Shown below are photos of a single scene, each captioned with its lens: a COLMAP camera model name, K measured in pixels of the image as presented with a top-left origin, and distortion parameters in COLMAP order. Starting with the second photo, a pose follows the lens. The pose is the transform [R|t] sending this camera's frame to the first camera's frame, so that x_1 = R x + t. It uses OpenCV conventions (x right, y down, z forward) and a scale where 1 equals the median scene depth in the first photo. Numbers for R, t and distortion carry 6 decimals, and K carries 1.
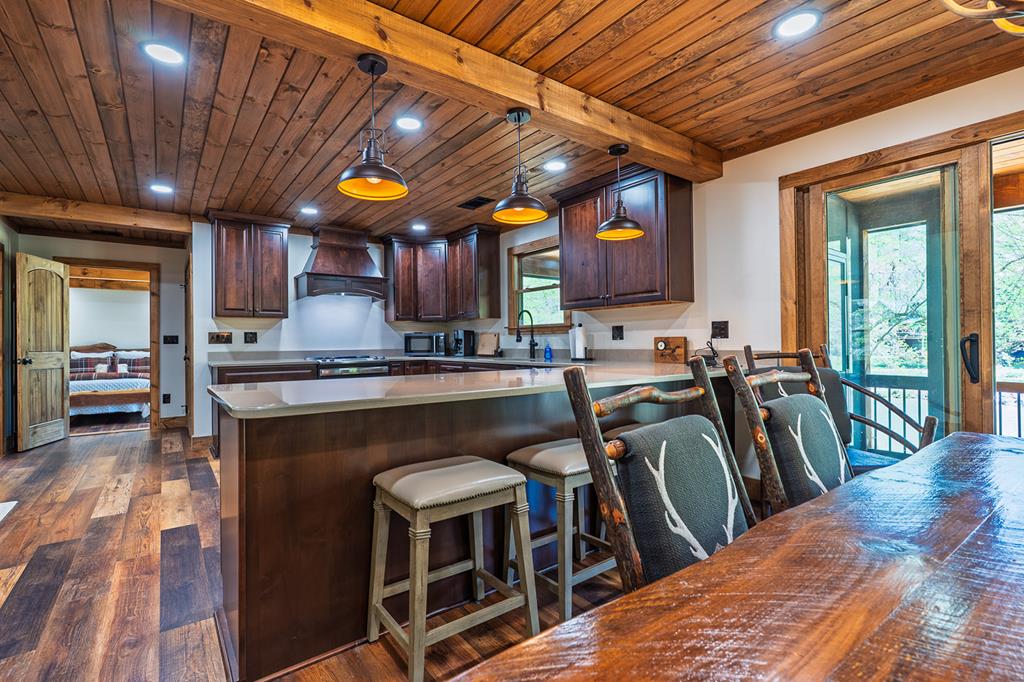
lens RADIAL K [[473.0, 0, 503.5], [0, 473.0, 339.4], [0, 0, 1]] dist [-0.006167, 0.002122]
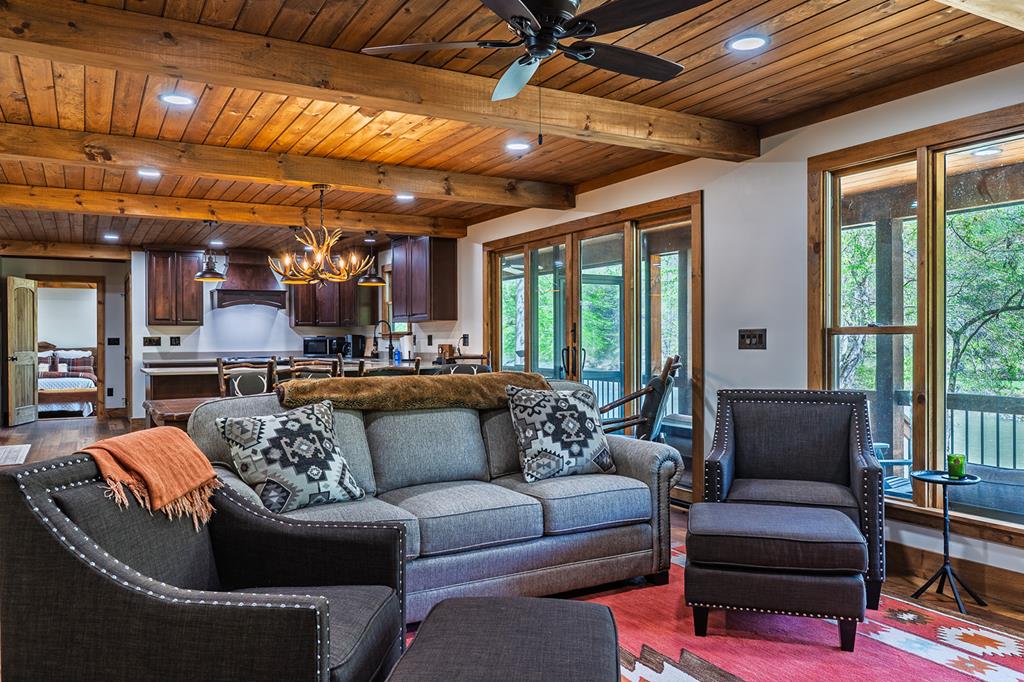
lens RADIAL K [[776.4, 0, 499.7], [0, 776.4, 342.6], [0, 0, 1]] dist [0.006702, -0.000969]
pose [[0.991047, 0.004926, -0.133422, 0.817200], [-0.003347, 0.999922, 0.012058, -0.038402], [0.133471, -0.011503, 0.990986, -1.277864]]
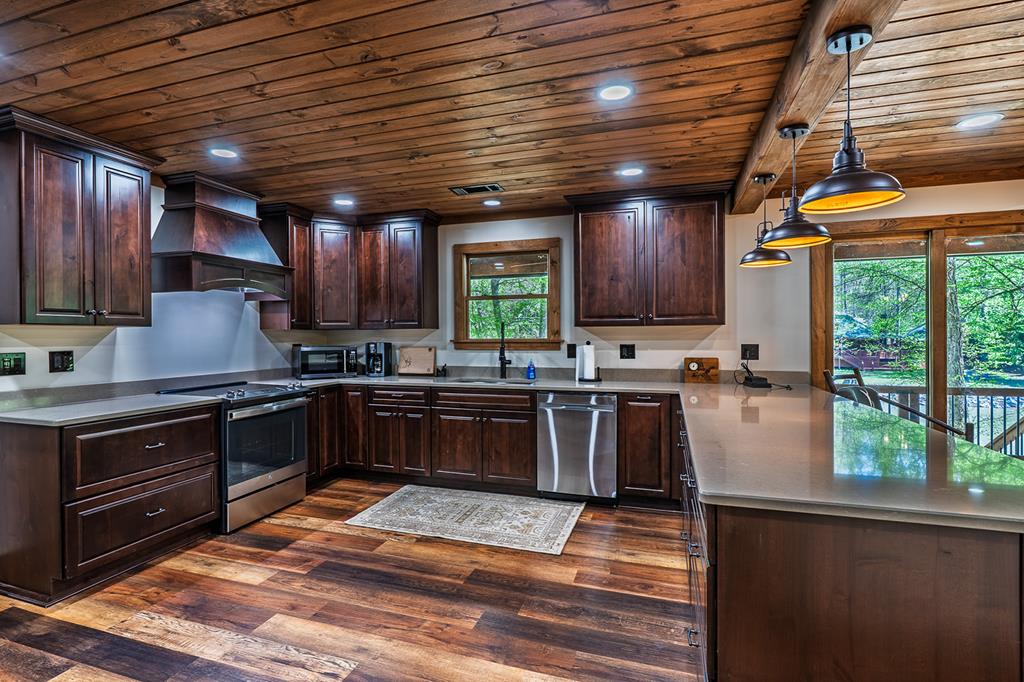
lens RADIAL K [[508.8, 0, 492.1], [0, 508.8, 337.9], [0, 0, 1]] dist [-0.004898, -0.000320]
pose [[0.819268, 0.002128, 0.573407, -0.652200], [-0.005741, 0.999973, 0.004491, -0.050348], [-0.573382, -0.006971, 0.819258, 0.345741]]
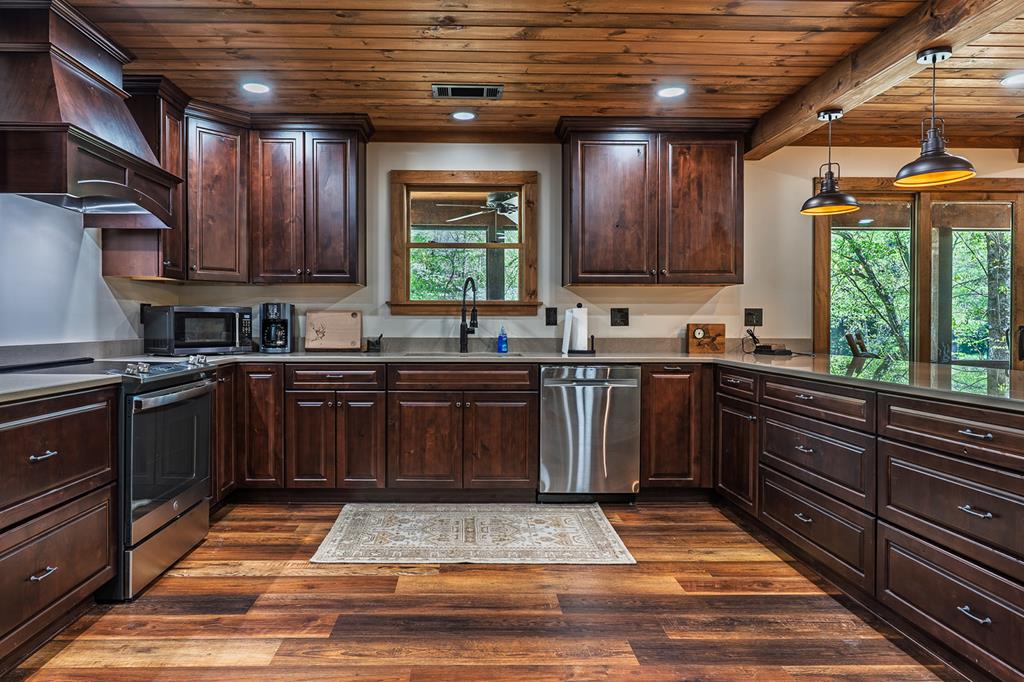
lens RADIAL K [[639.4, 0, 480.4], [0, 639.4, 327.8], [0, 0, 1]] dist [-0.001123, 0.000169]
pose [[0.572809, 0.004854, 0.819675, -0.863465], [-0.012917, 0.999912, 0.003105, 0.004203], [-0.819587, -0.012366, 0.572821, 0.649833]]
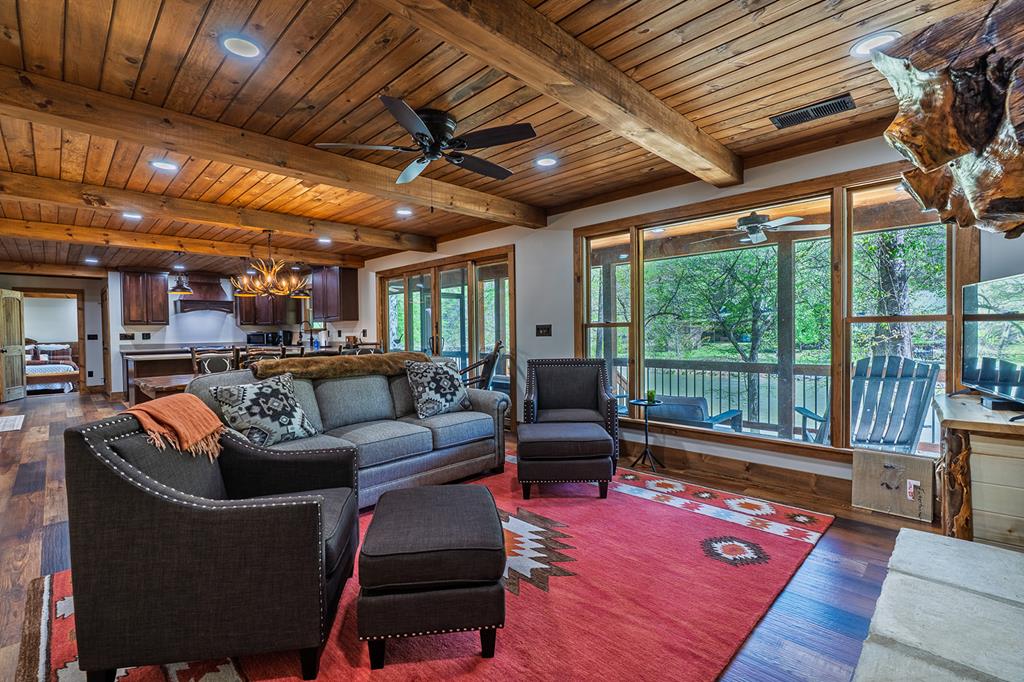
lens RADIAL K [[473.0, 0, 510.5], [0, 473.0, 341.8], [0, 0, 1]] dist [-0.006167, 0.002122]
pose [[0.989334, -0.008630, 0.145412, 0.763281], [0.004609, 0.999598, 0.027964, -0.036101], [-0.145595, -0.026995, 0.988976, -1.294562]]
